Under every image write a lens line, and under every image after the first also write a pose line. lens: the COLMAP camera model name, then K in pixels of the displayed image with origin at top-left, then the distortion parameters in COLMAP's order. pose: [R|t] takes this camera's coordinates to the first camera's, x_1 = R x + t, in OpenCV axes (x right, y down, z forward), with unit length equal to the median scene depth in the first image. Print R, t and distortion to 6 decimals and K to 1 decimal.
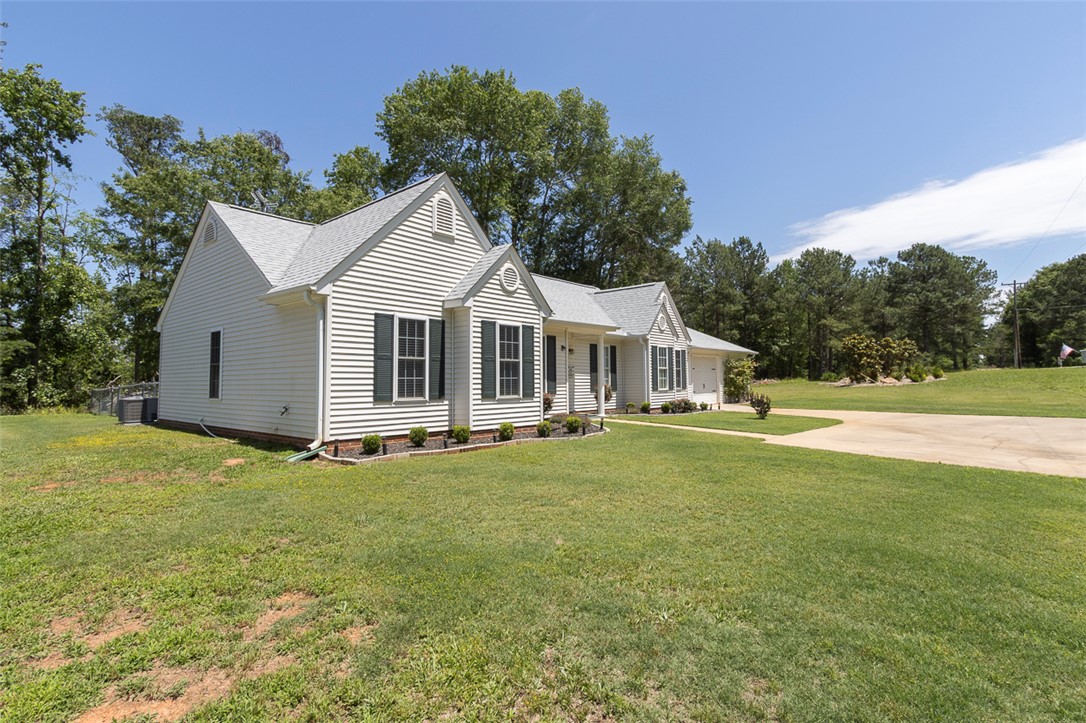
lens RADIAL K [[522.6, 0, 551.0], [0, 522.6, 357.3], [0, 0, 1]] dist [0.000560, 0.000049]
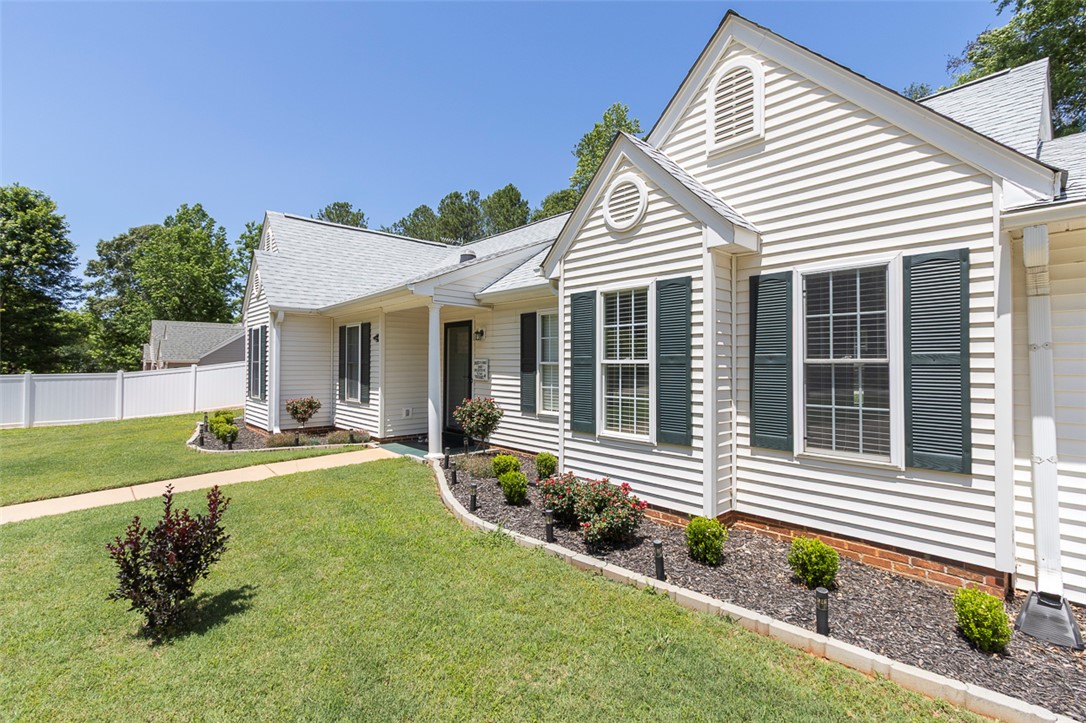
lens RADIAL K [[491.0, 0, 545.3], [0, 491.0, 358.1], [0, 0, 1]] dist [0.003820, -0.000432]
pose [[-0.123077, -0.003885, -0.992389, 0.384094], [0.047546, 0.998821, -0.009807, 0.015080], [0.991257, -0.048391, -0.122748, 0.780293]]
